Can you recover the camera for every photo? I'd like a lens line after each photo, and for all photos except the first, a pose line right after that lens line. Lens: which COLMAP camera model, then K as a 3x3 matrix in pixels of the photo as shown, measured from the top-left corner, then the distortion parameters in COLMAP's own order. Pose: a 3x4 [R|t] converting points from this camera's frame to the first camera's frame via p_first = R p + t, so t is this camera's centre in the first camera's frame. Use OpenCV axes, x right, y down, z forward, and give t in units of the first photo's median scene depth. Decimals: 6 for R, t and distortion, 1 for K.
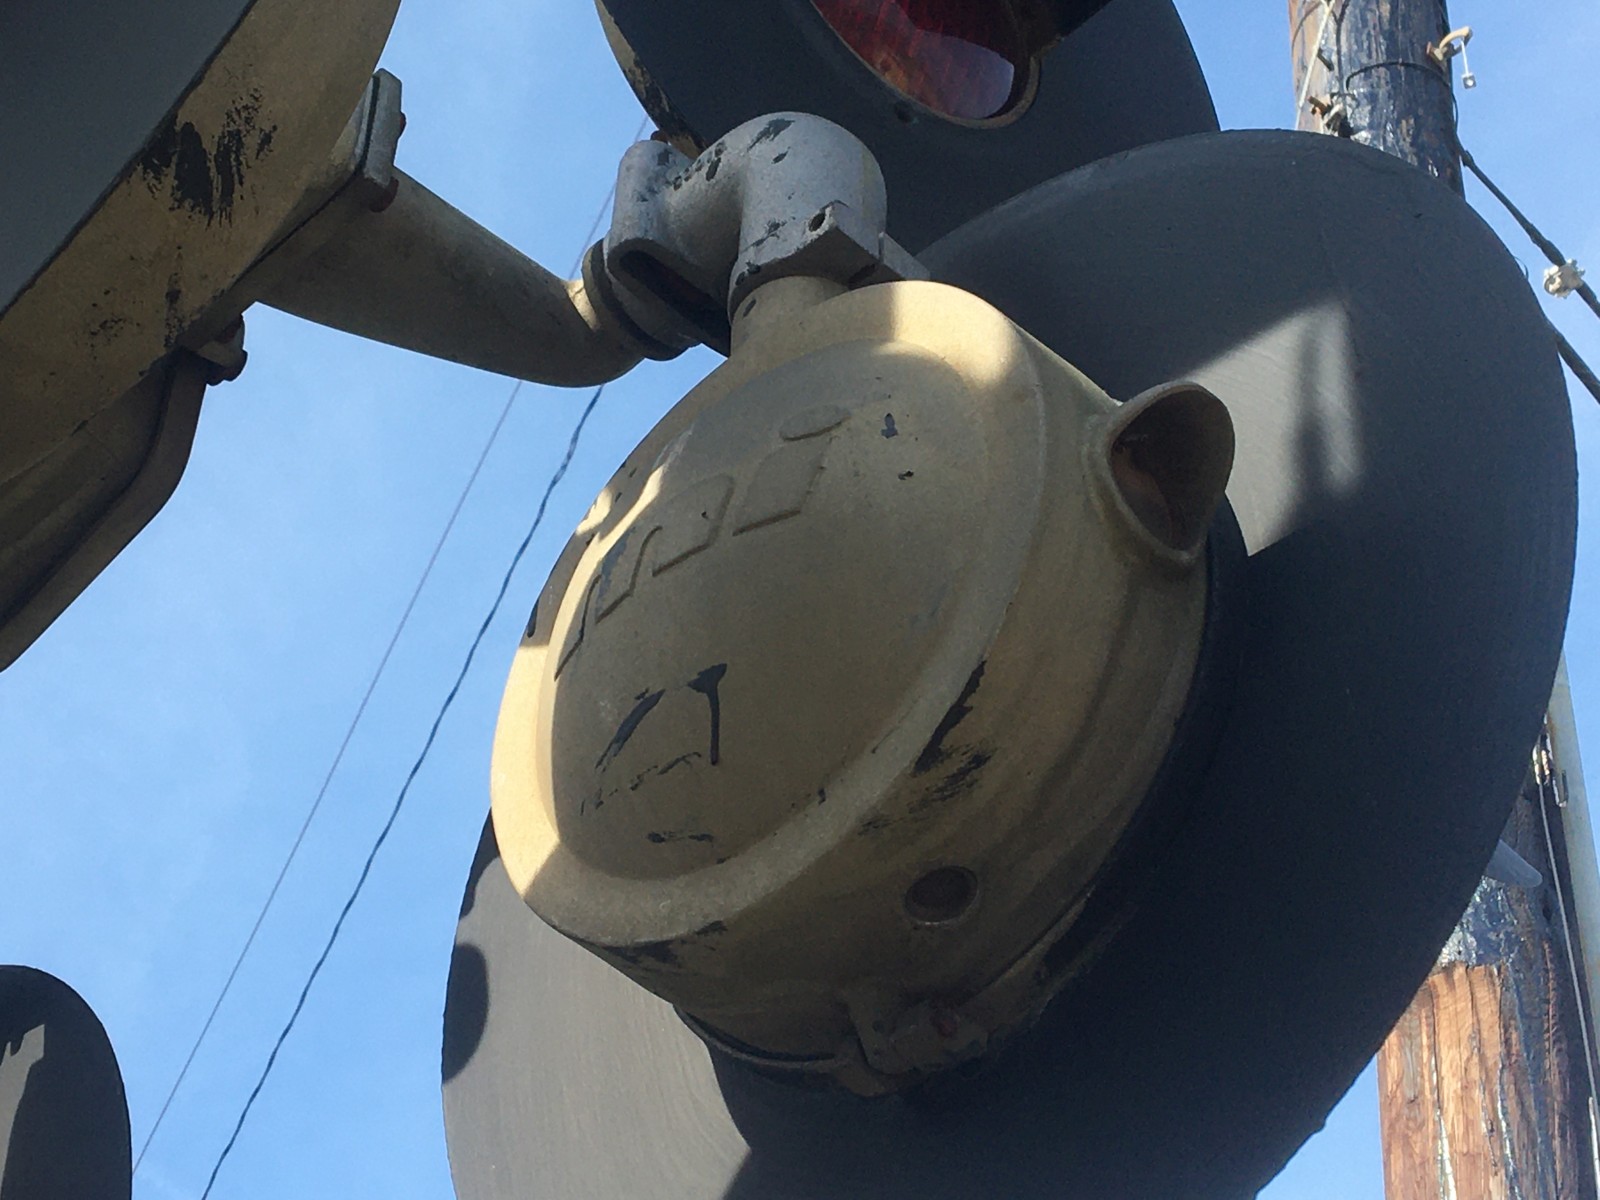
lens RADIAL K [[2942.2, 0, 800.0], [0, 2942.2, 600.0], [0, 0, 1]] dist [0.147043, 0.083967]
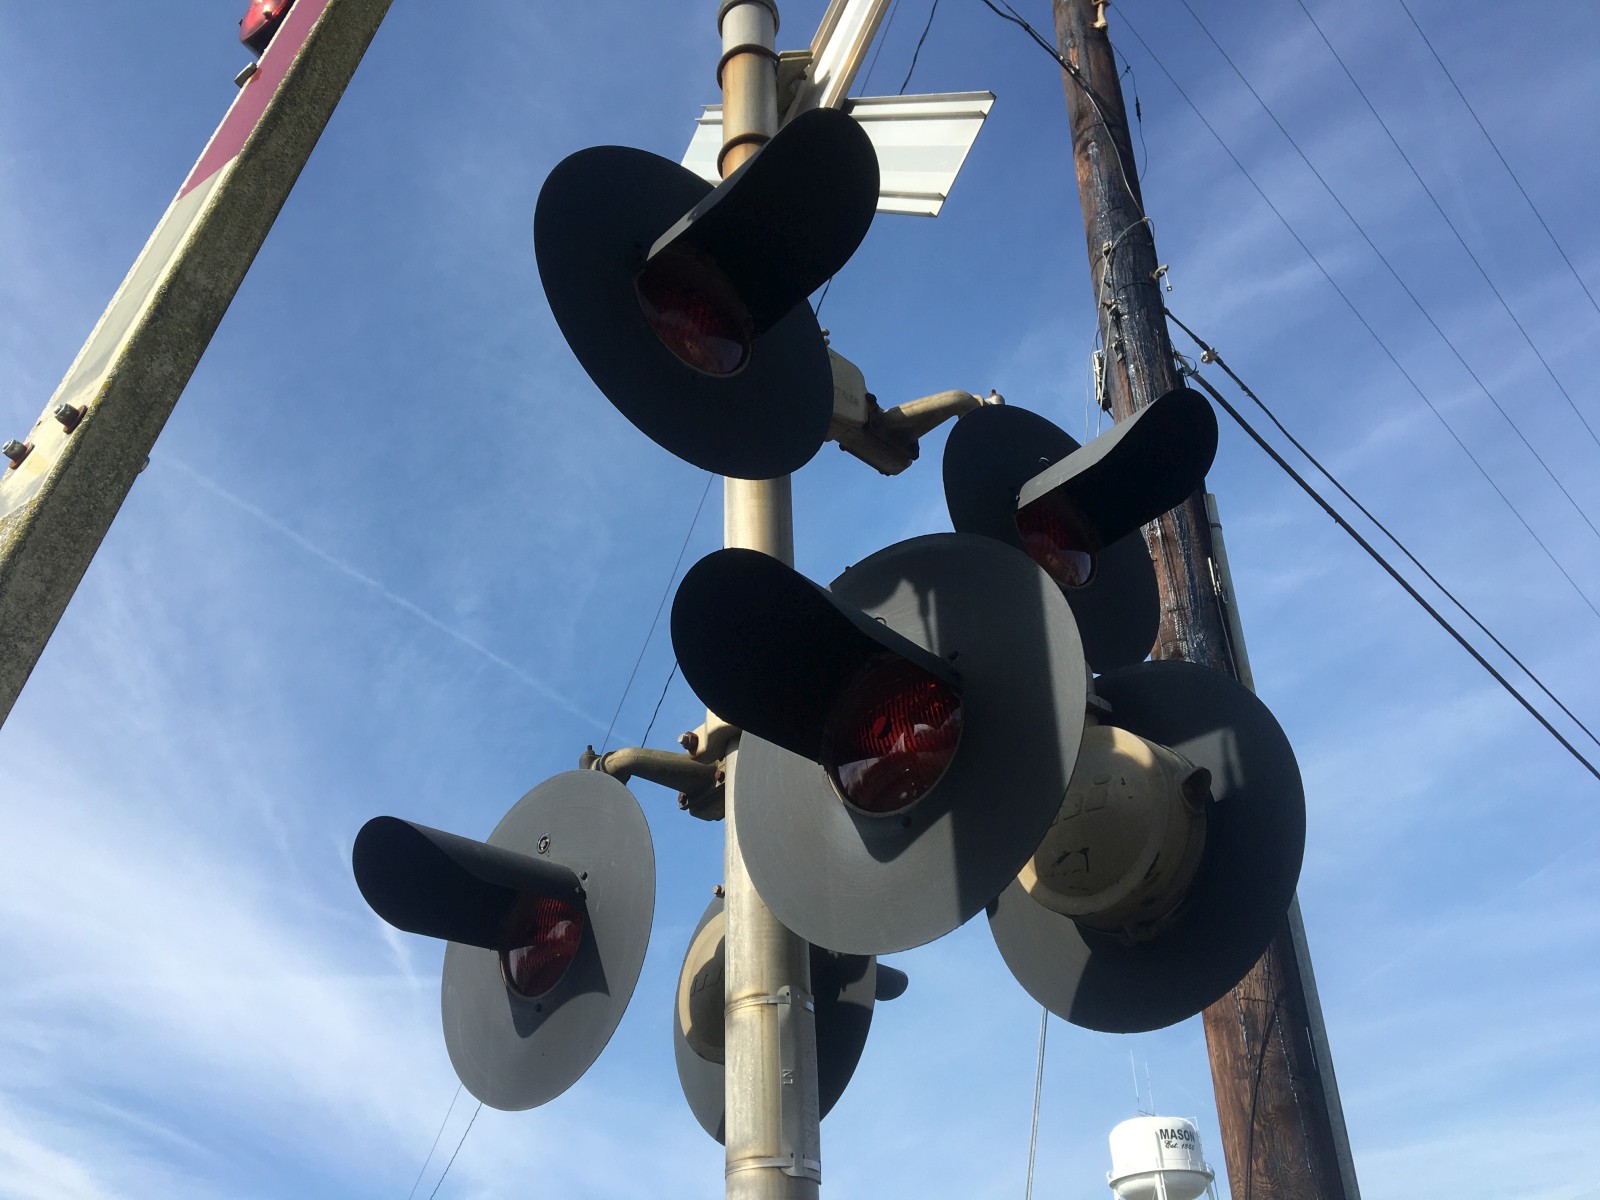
lens RADIAL K [[1336.6, 0, 782.2], [0, 1336.6, 605.0], [0, 0, 1]] dist [0.090021, -0.141635]
pose [[0.995456, -0.079715, -0.052085, -0.048568], [0.085724, 0.988355, 0.125724, -0.087068], [0.041456, -0.129618, 0.990697, -0.121171]]
